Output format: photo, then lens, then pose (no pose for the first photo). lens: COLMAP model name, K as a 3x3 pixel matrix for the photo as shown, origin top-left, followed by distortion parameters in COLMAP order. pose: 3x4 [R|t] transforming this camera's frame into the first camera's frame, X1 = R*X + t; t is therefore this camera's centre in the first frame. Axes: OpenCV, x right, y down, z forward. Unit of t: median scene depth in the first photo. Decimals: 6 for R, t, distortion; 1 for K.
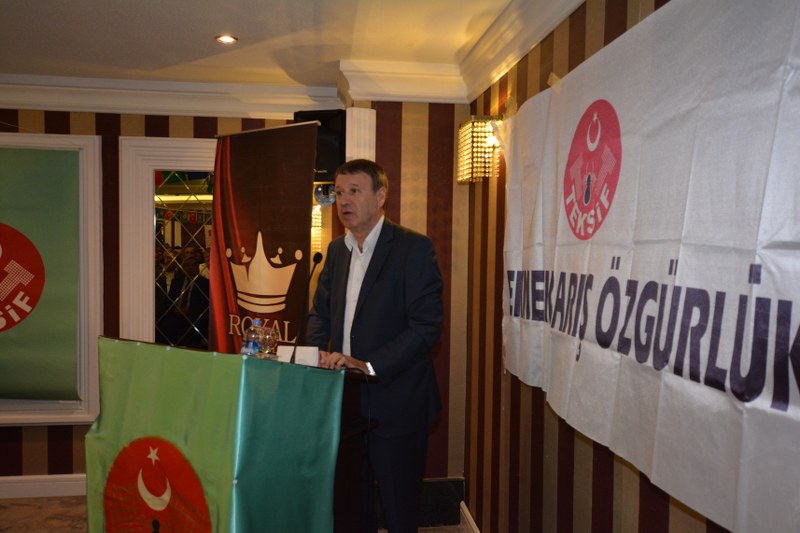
lens RADIAL K [[659.1, 0, 400.0], [0, 659.1, 266.5], [0, 0, 1]] dist [0.041775, 0.000275]
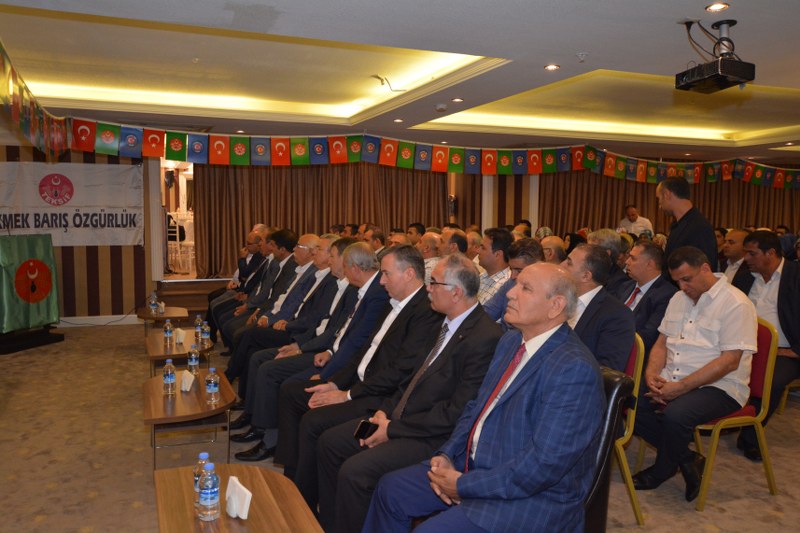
lens RADIAL K [[655.3, 0, 398.2], [0, 655.3, 265.8], [0, 0, 1]] dist [-0.008910, 0.052892]
pose [[-0.270128, -0.092413, 0.958379, -2.485636], [0.026406, 0.994298, 0.103319, -0.017453], [-0.962462, 0.053216, -0.266148, 0.005728]]
